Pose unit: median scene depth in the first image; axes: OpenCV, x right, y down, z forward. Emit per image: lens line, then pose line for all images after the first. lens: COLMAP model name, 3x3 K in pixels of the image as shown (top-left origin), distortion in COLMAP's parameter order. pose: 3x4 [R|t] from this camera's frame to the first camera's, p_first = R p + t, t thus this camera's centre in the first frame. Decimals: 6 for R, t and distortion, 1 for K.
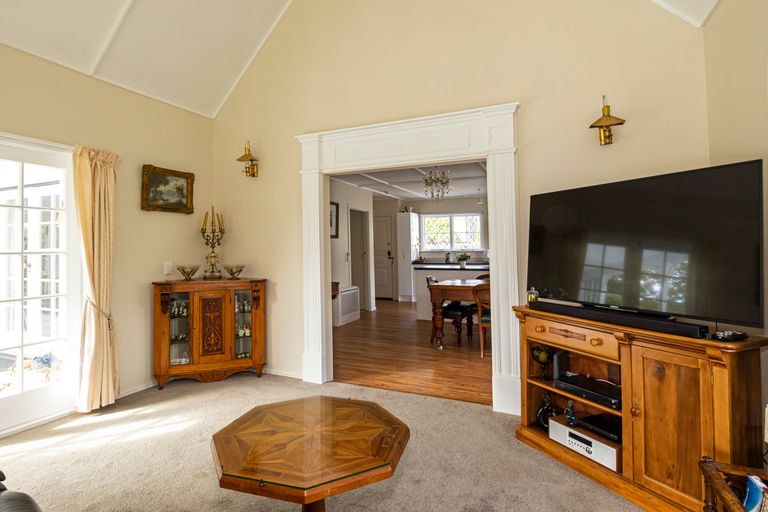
lens RADIAL K [[389.0, 0, 384.0], [0, 389.0, 256.0], [0, 0, 1]] dist [-0.003463, -0.000465]
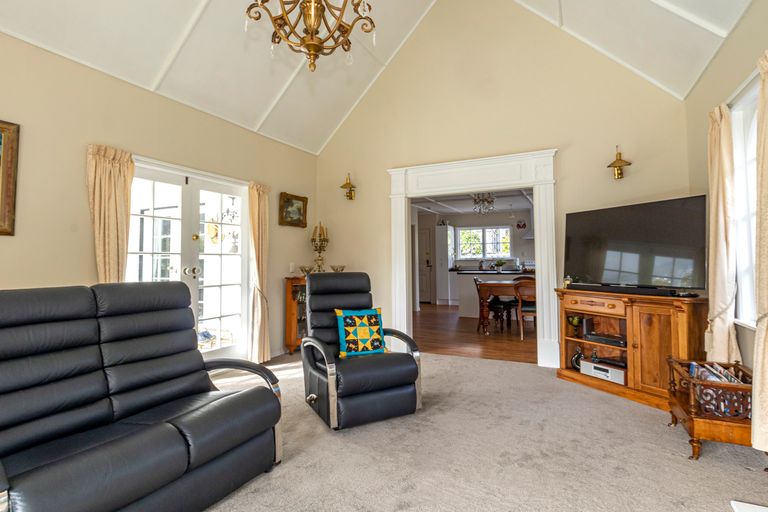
lens RADIAL K [[396.8, 0, 384.5], [0, 396.8, 270.4], [0, 0, 1]] dist [0.001907, 0.000384]
pose [[0.999527, -0.001712, -0.030717, -0.205707], [0.001743, 0.999998, 0.001006, 0.042822], [0.030716, -0.001059, 0.999528, -0.405216]]
